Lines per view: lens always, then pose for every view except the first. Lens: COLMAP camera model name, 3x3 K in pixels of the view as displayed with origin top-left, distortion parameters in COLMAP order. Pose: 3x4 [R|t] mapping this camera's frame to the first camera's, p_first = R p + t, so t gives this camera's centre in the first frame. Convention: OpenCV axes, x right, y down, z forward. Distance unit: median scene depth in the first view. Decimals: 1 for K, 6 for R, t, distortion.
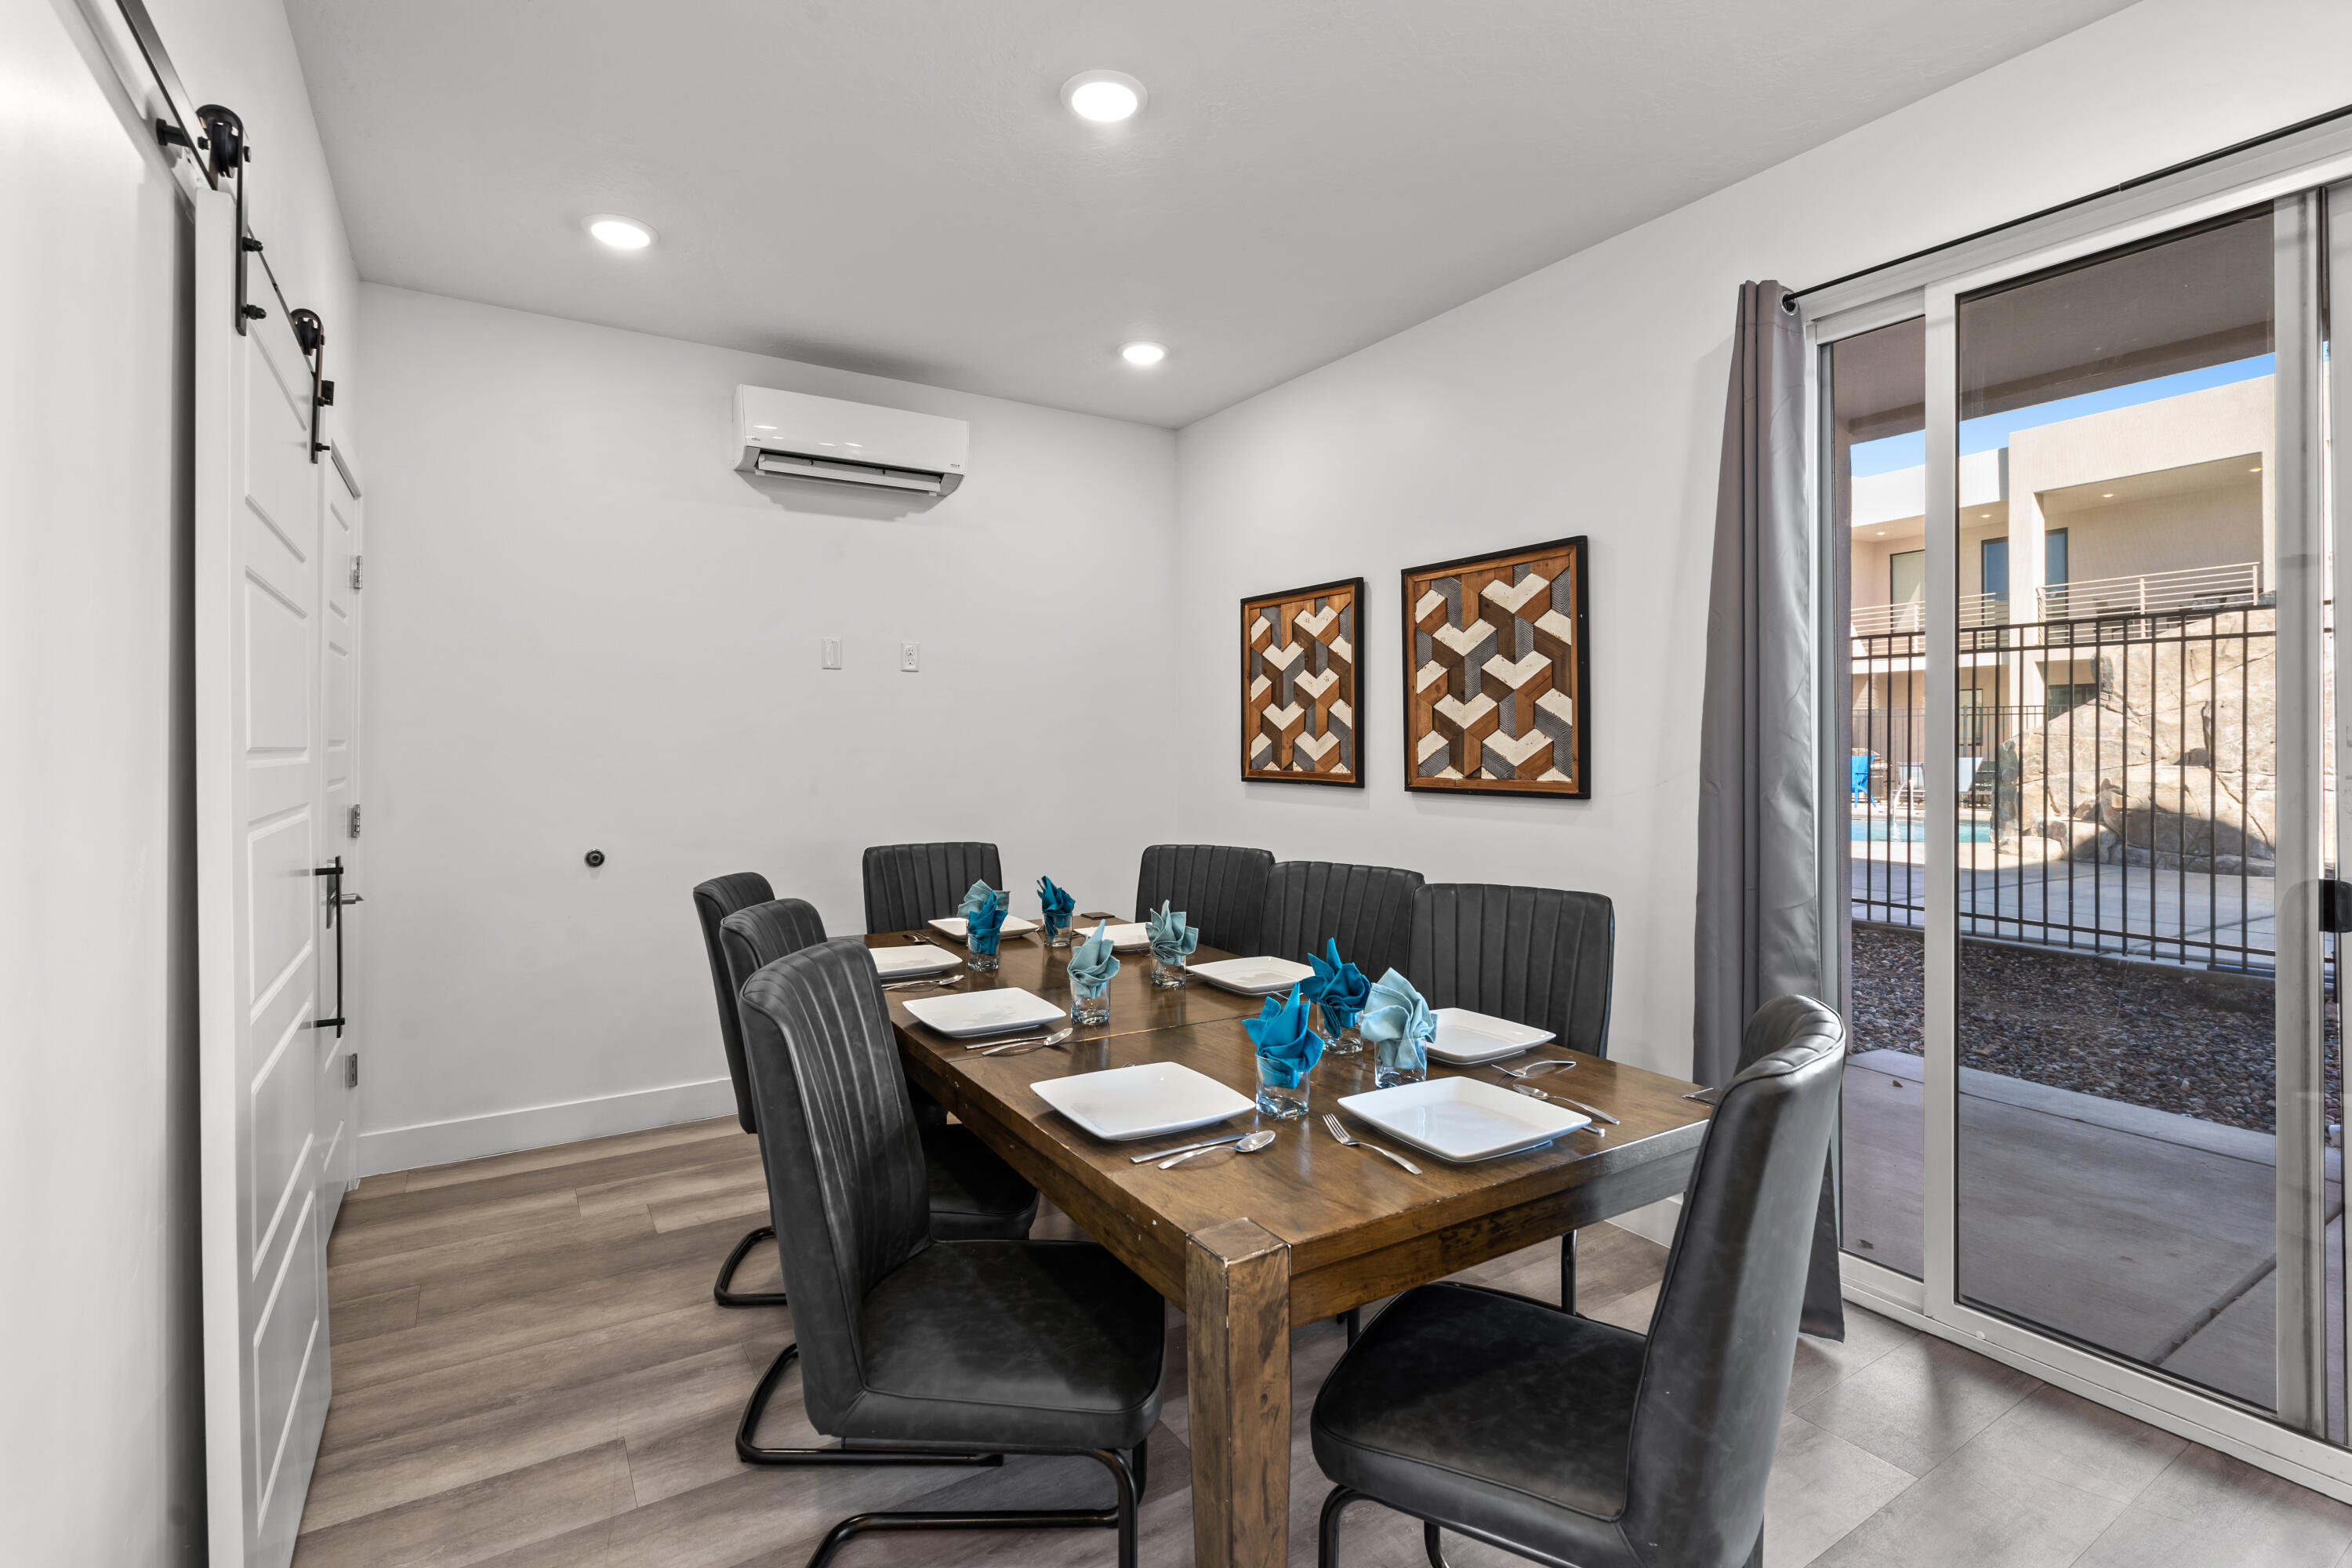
lens RADIAL K [[1141.3, 0, 1160.6], [0, 1141.3, 746.2], [0, 0, 1]] dist [-0.001357, 0.000904]
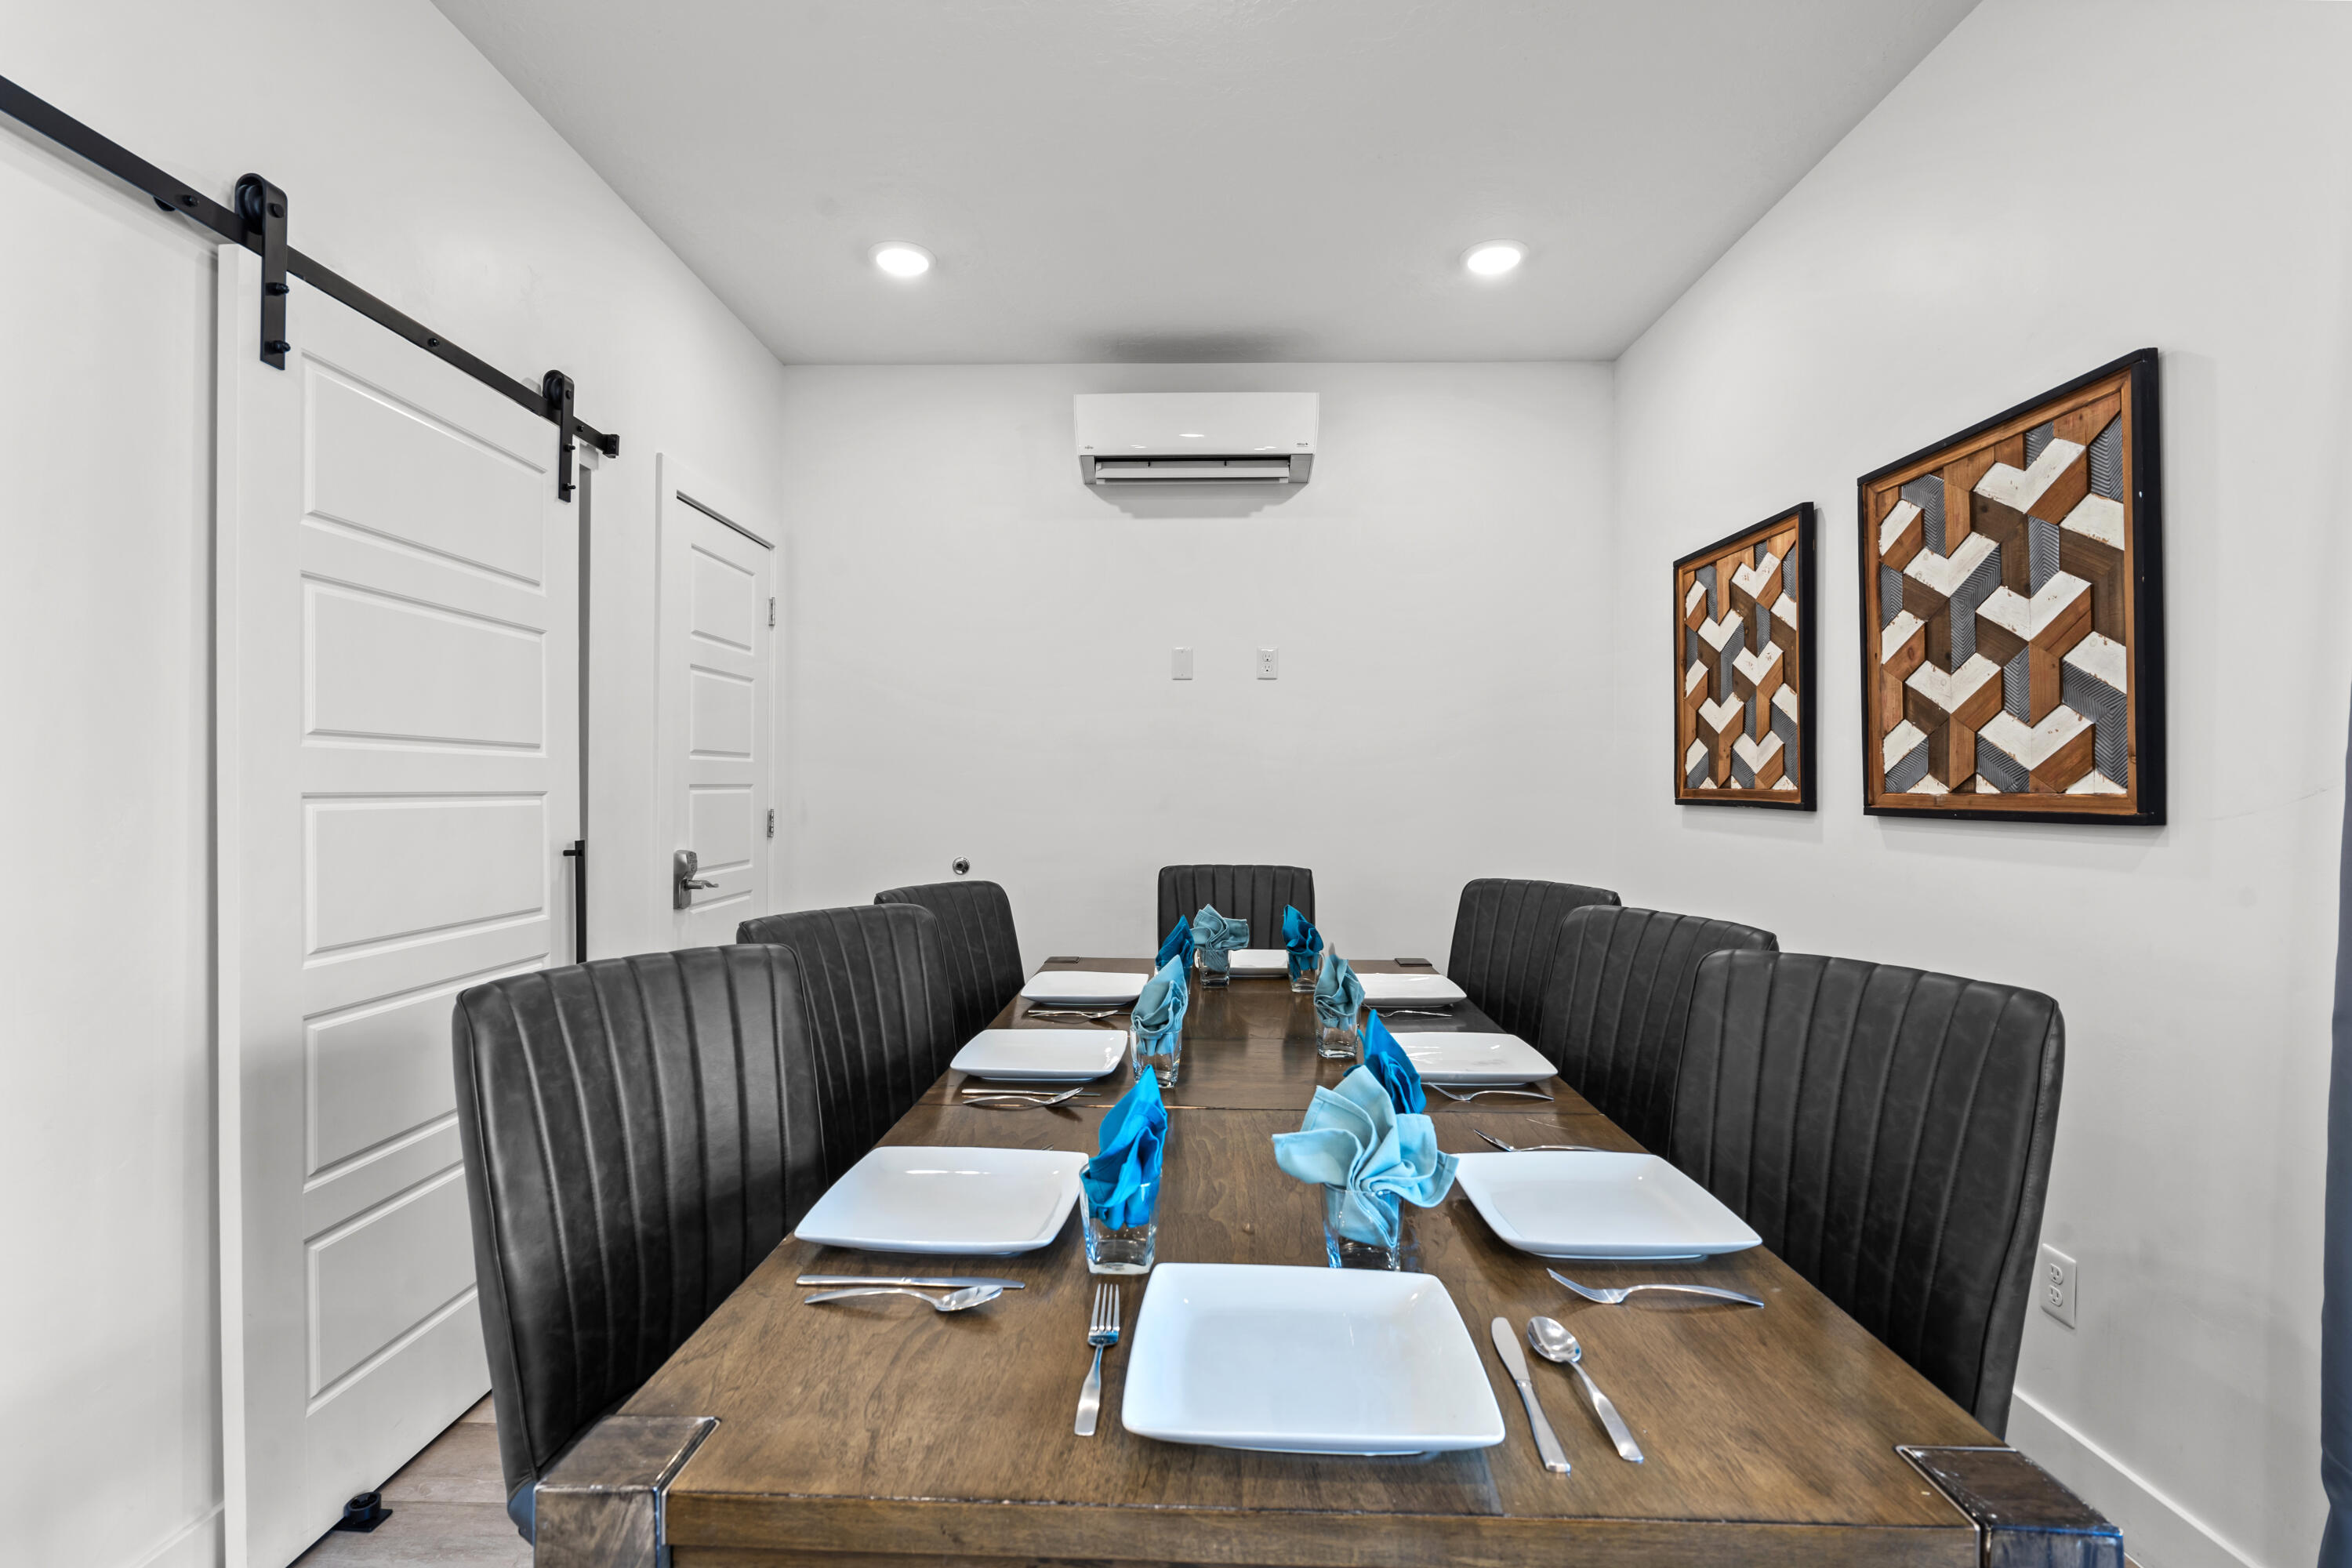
lens RADIAL K [[1117.1, 0, 1128.0], [0, 1117.1, 788.3], [0, 0, 1]] dist [-0.016708, 0.015053]
pose [[0.826910, 0.003040, -0.562327, 0.232667], [-0.003428, 0.999994, 0.000366, 0.026394], [0.562324, 0.001625, 0.826915, 0.241275]]
